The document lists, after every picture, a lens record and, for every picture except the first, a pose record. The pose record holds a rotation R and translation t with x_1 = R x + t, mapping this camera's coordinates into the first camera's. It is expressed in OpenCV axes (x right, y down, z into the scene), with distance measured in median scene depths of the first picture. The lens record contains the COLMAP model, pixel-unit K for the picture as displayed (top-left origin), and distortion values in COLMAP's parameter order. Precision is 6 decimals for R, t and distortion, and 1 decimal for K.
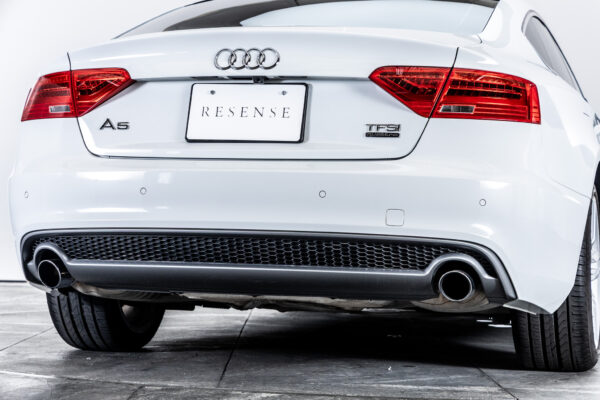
lens RADIAL K [[1463.0, 0, 301.6], [0, 1463.0, 210.2], [0, 0, 1]] dist [0.024945, 0.906521]
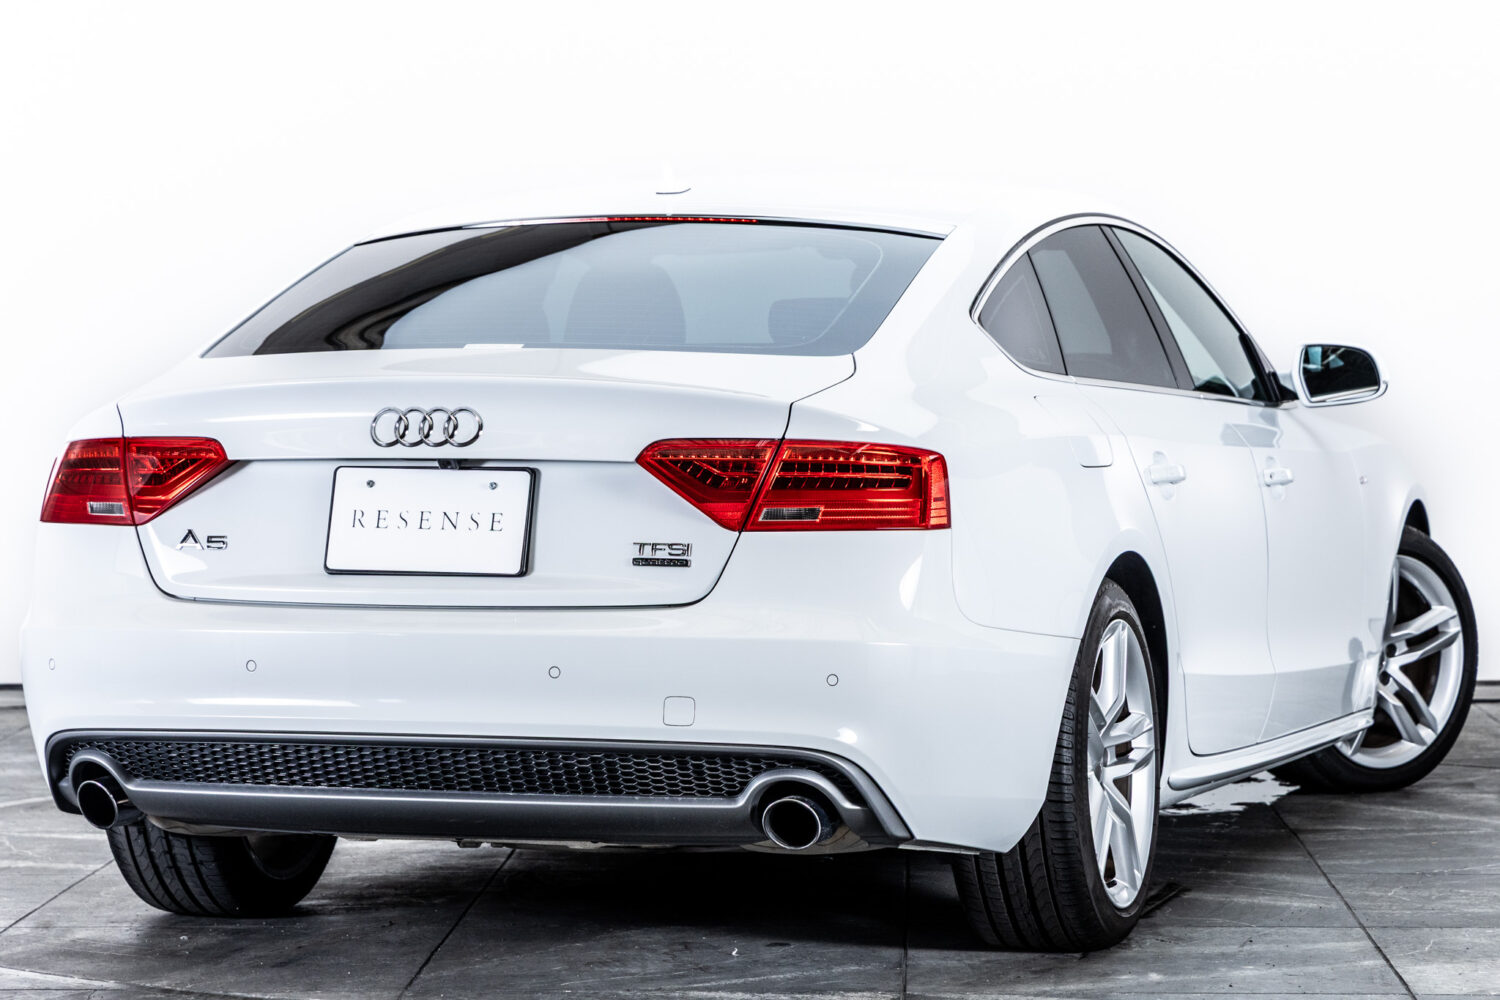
lens RADIAL K [[4505.6, 0, 750.0], [0, 4505.6, 500.0], [0, 0, 1]] dist [0.025876, -2.368887]
pose [[0.998595, -0.023910, -0.047289, 0.169255], [0.025834, 0.998845, 0.040503, -0.142343], [0.046266, -0.041667, 0.998060, -0.736230]]
